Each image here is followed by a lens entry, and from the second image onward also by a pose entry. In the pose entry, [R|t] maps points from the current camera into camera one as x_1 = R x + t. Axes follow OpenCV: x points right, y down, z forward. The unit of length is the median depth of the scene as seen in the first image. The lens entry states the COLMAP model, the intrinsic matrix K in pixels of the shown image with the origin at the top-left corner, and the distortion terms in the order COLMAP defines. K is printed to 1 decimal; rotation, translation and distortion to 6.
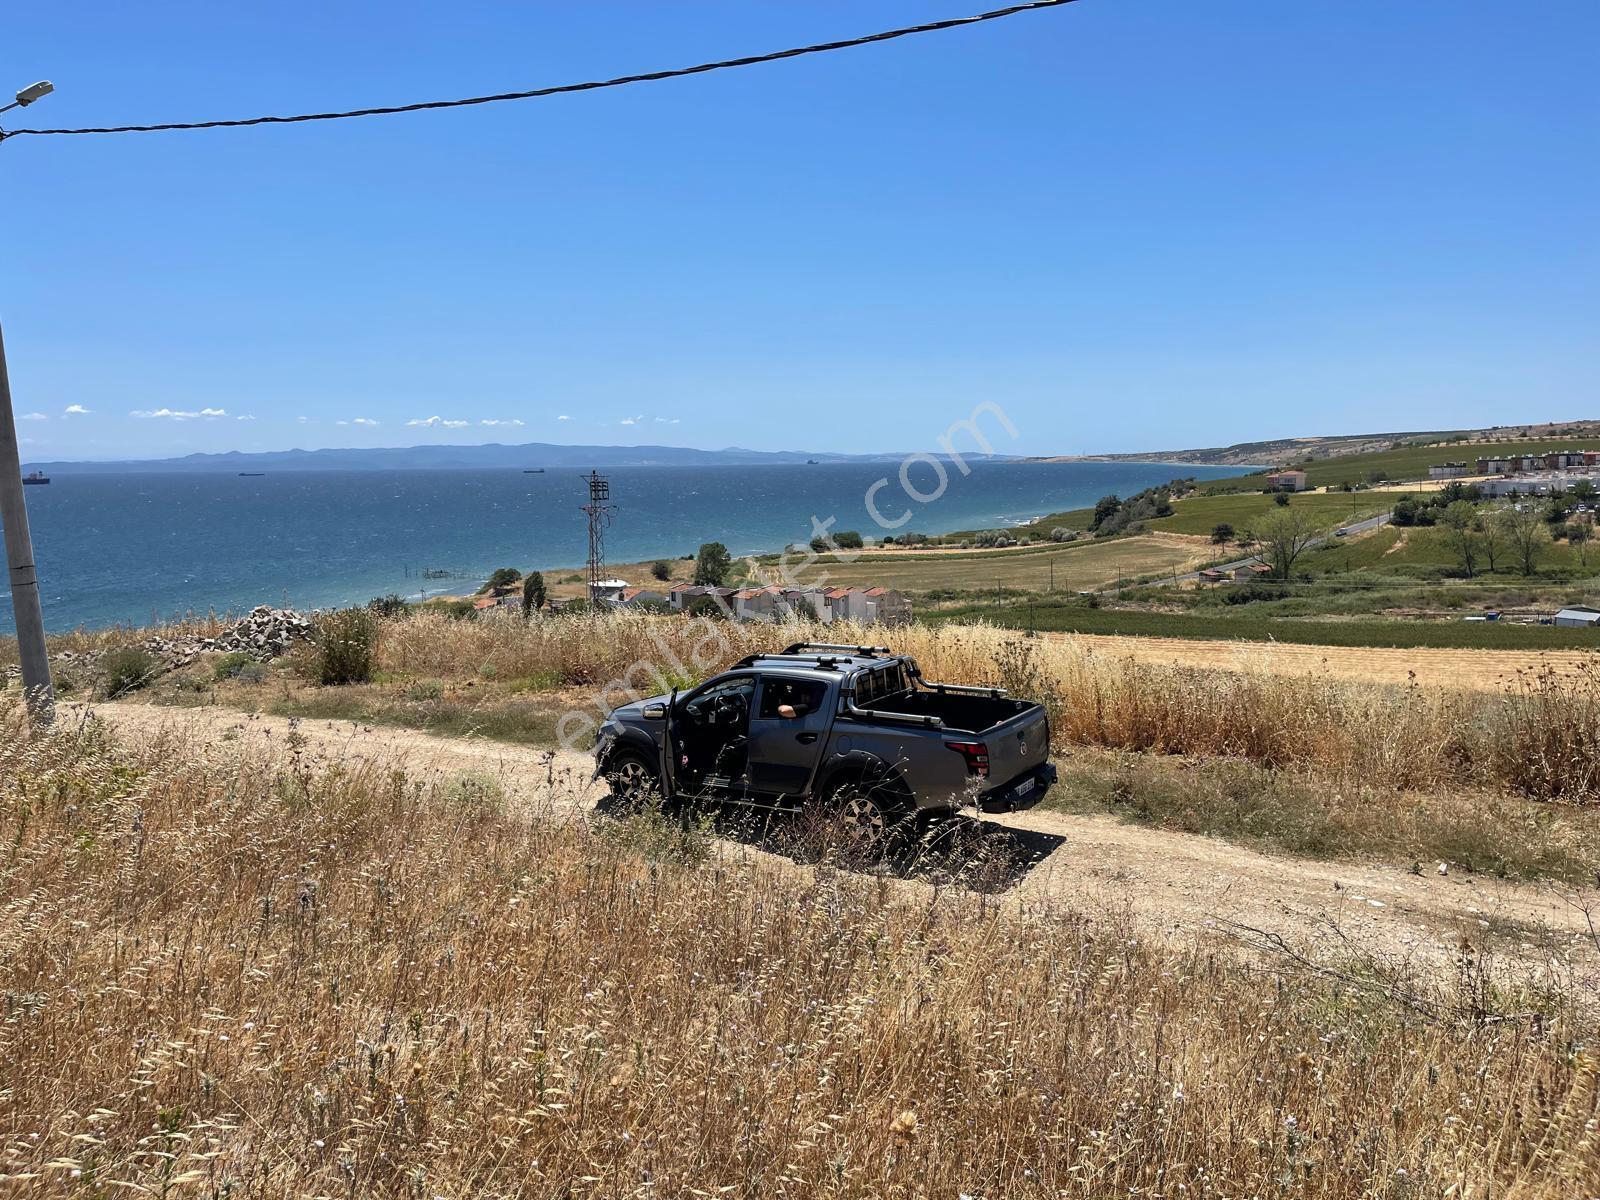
lens RADIAL K [[1195.0, 0, 797.6], [0, 1195.0, 608.3], [0, 0, 1]] dist [0.058795, -0.077905]
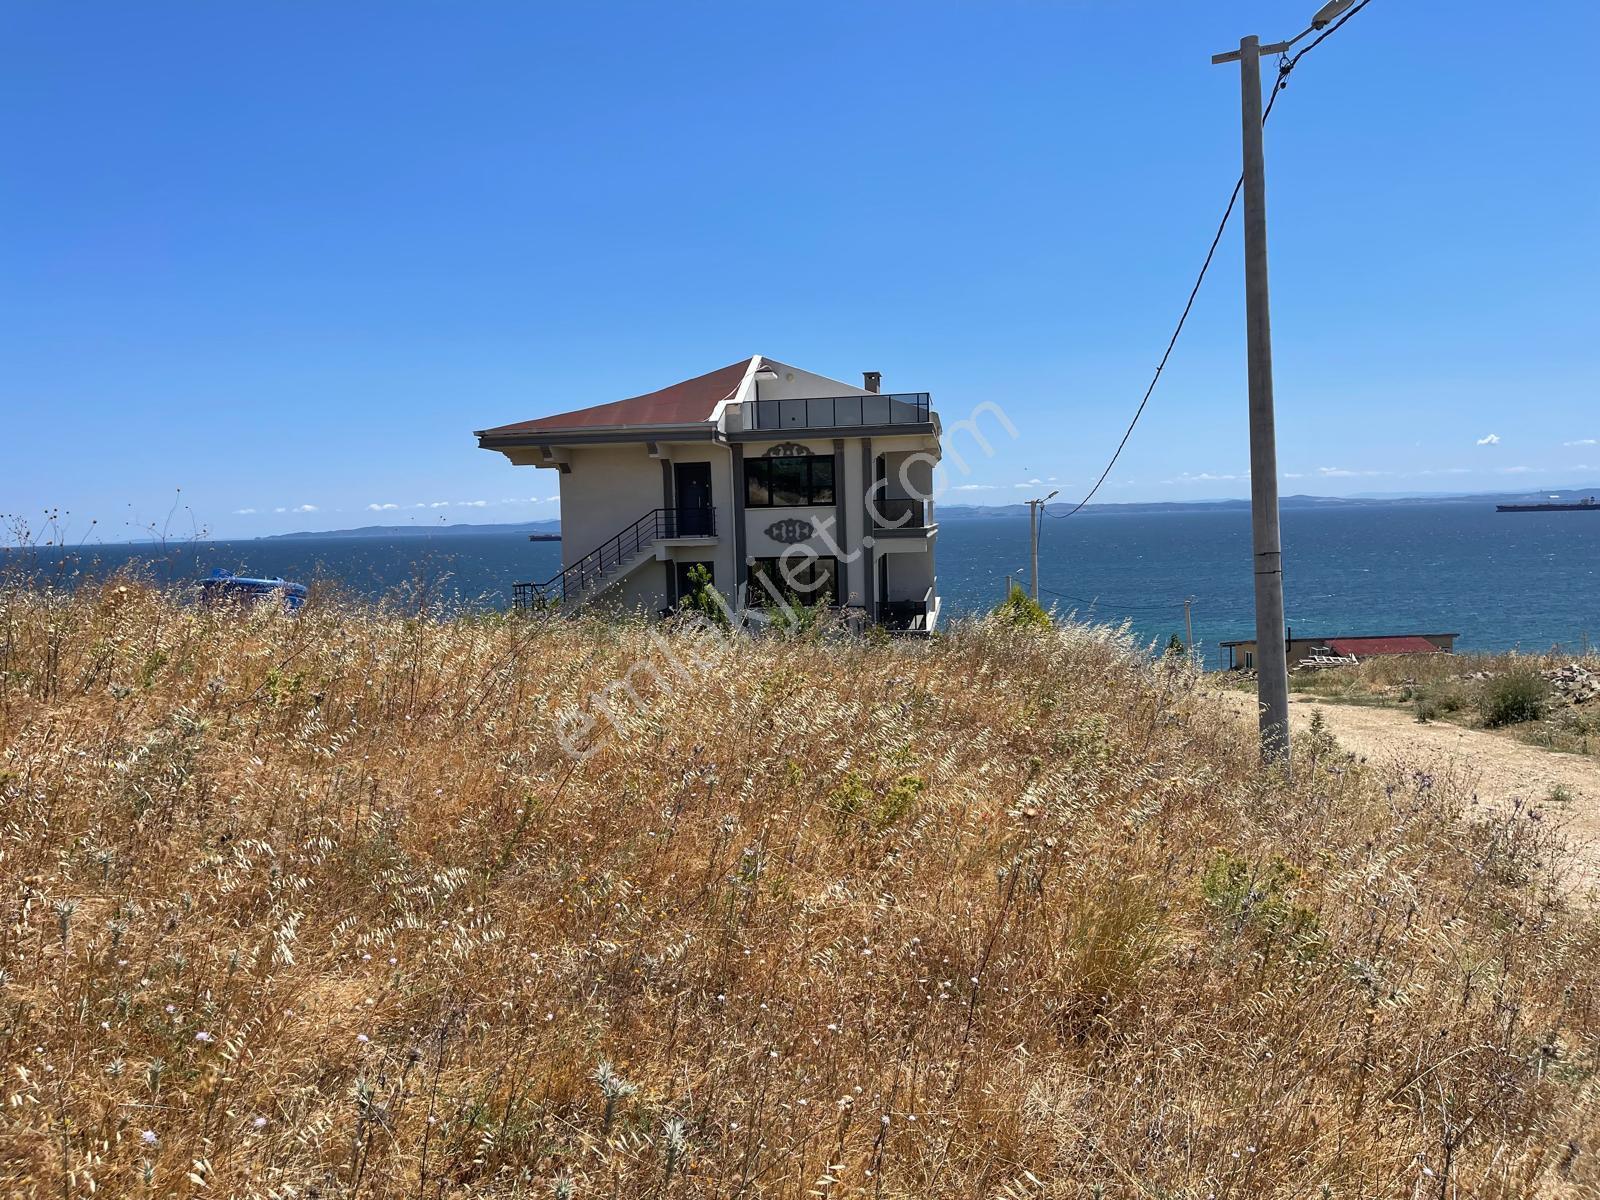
lens RADIAL K [[1195.0, 0, 789.9], [0, 1195.0, 583.7], [0, 0, 1]] dist [0.058795, -0.077905]
pose [[0.413159, 0.047556, -0.909416, 0.011186], [-0.085906, 0.996218, 0.013067, 0.003338], [0.906598, 0.072726, 0.415681, 0.162375]]
